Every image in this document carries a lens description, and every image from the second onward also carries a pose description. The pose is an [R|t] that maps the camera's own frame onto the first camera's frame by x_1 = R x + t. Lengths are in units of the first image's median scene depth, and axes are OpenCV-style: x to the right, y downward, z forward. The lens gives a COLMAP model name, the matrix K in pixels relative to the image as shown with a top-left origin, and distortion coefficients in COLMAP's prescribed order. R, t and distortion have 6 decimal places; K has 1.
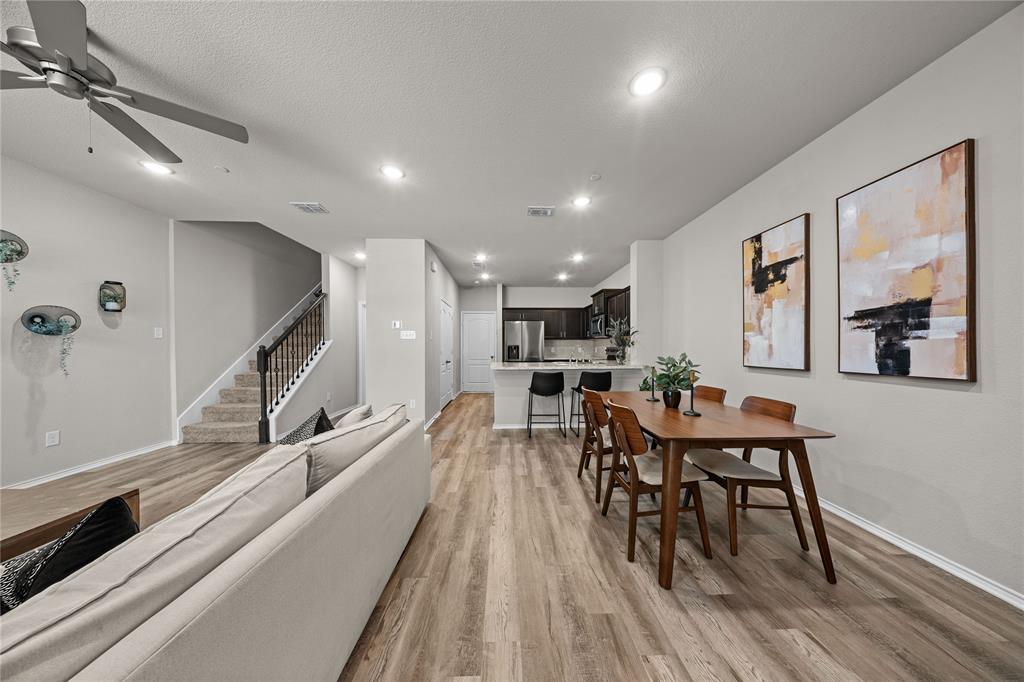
lens RADIAL K [[298.3, 0, 513.7], [0, 298.3, 351.0], [0, 0, 1]] dist [-0.008675, -0.000034]
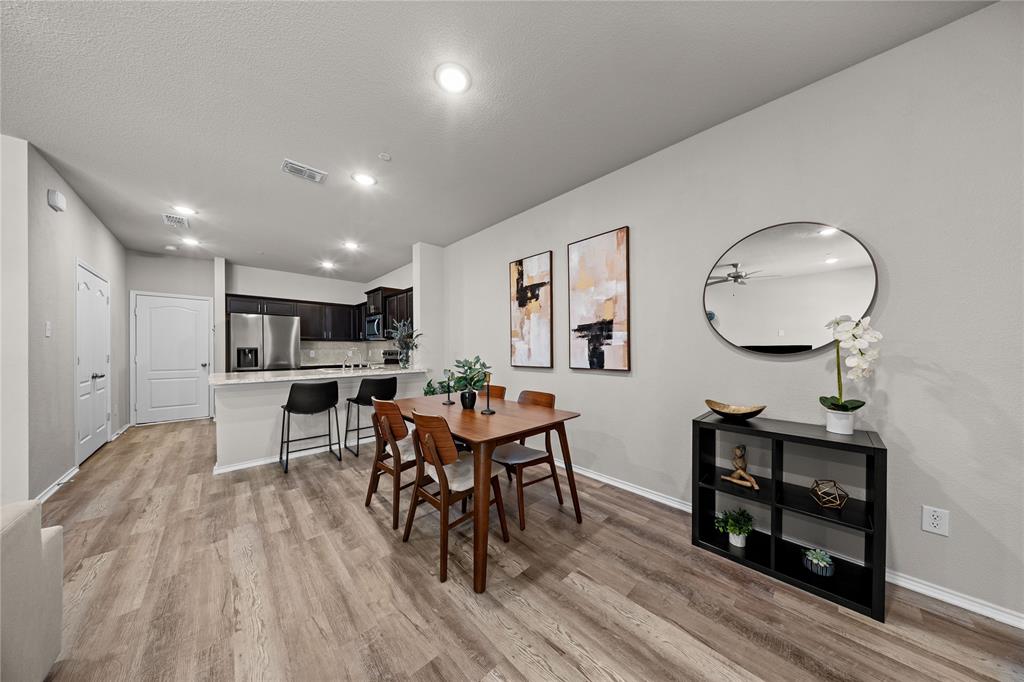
lens RADIAL K [[301.1, 0, 515.4], [0, 301.1, 351.6], [0, 0, 1]] dist [0.000481, -0.002102]
pose [[0.735189, -0.002786, 0.677856, -0.055965], [0.008418, 0.999952, -0.005020, -0.001794], [-0.677810, 0.009397, 0.735177, 0.110041]]
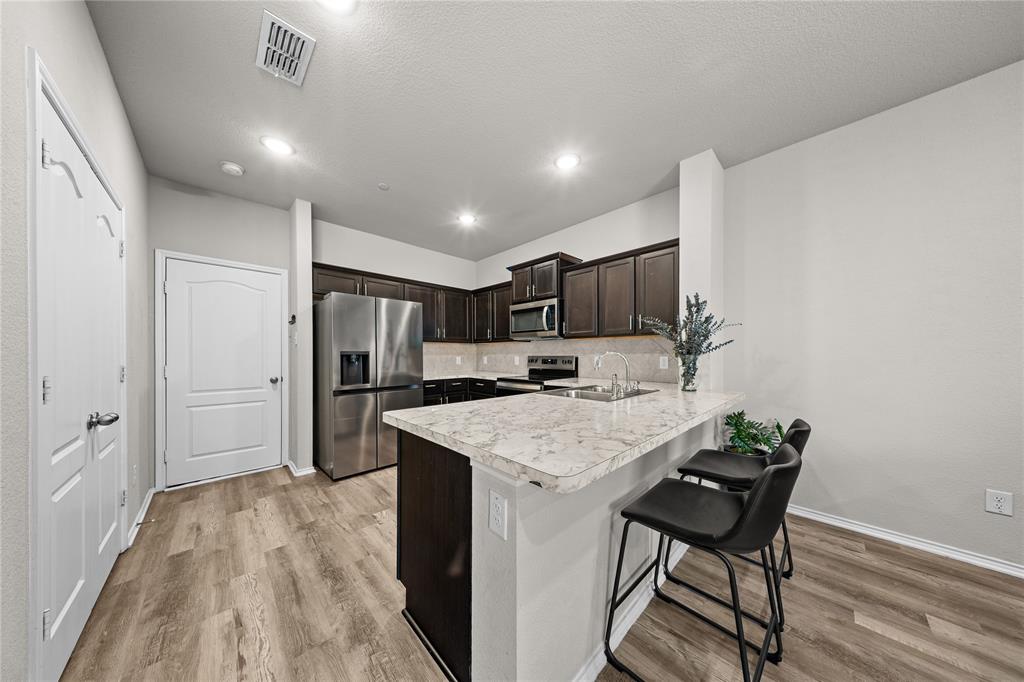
lens RADIAL K [[304.1, 0, 512.9], [0, 304.1, 356.8], [0, 0, 1]] dist [0.000141, -0.000035]
pose [[0.737985, -0.004342, 0.674803, -0.382656], [0.009723, 0.999944, -0.004199, -0.024952], [-0.674747, 0.009659, 0.737986, 1.626555]]
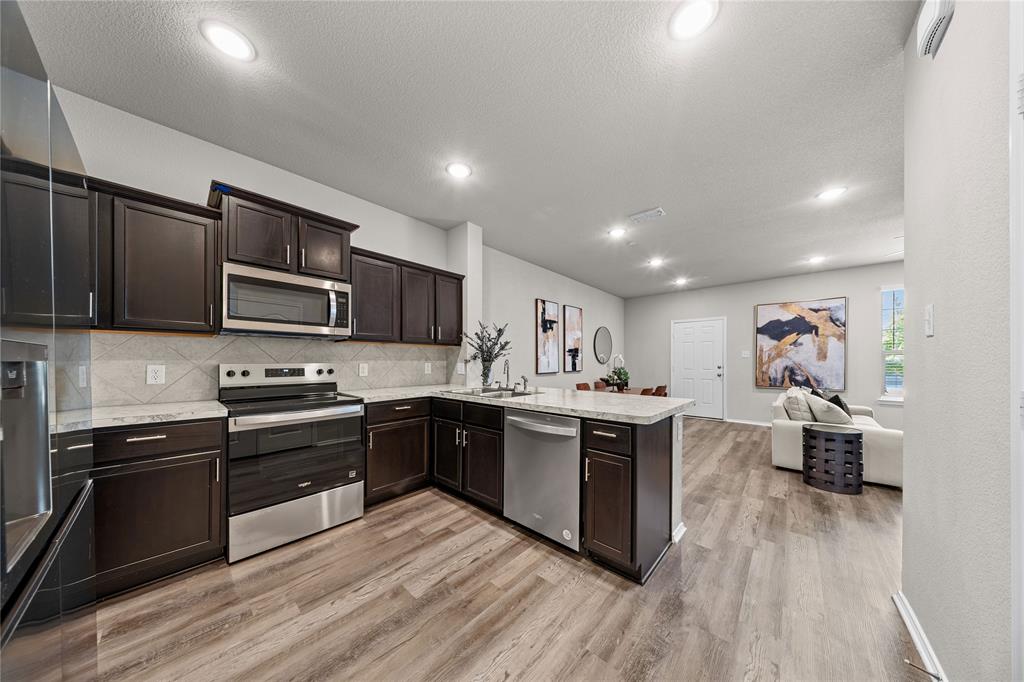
lens RADIAL K [[309.9, 0, 512.0], [0, 309.9, 360.1], [0, 0, 1]] dist [-0.000768, -0.000154]
pose [[-0.720037, 0.000597, 0.693935, -0.419469], [0.007357, 0.999950, 0.006773, -0.049048], [-0.693897, 0.009982, -0.720005, 3.014956]]
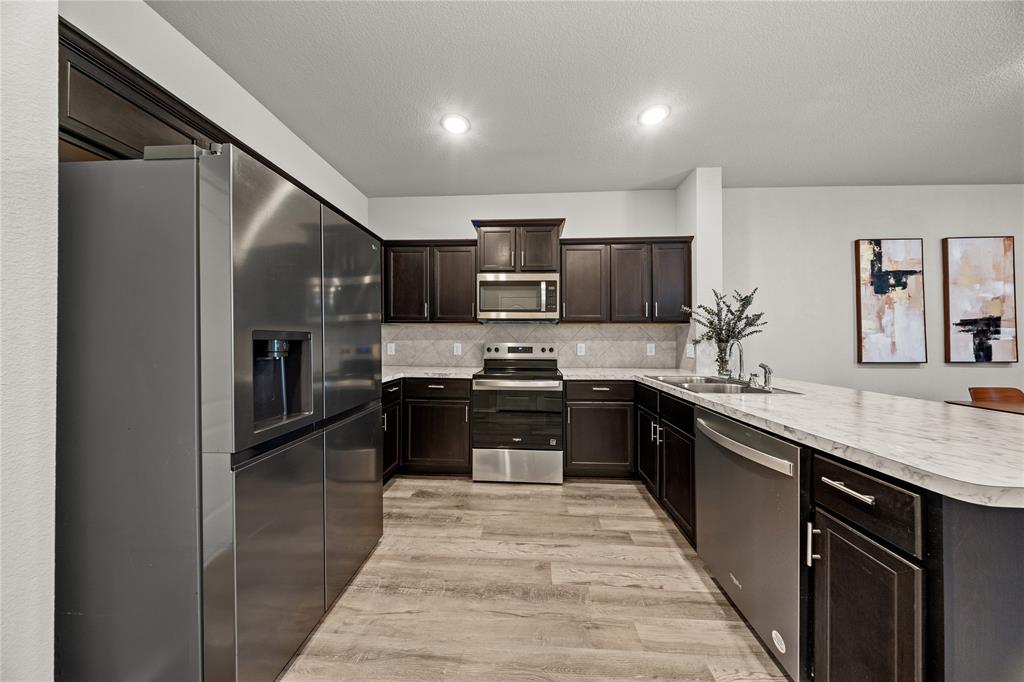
lens RADIAL K [[301.0, 0, 511.4], [0, 301.0, 338.5], [0, 0, 1]] dist [0.001228, -0.001358]
pose [[0.089217, 0.007226, 0.995986, -0.453308], [0.009774, 0.999919, -0.008130, -0.044928], [-0.995964, 0.010461, 0.089139, 2.686826]]
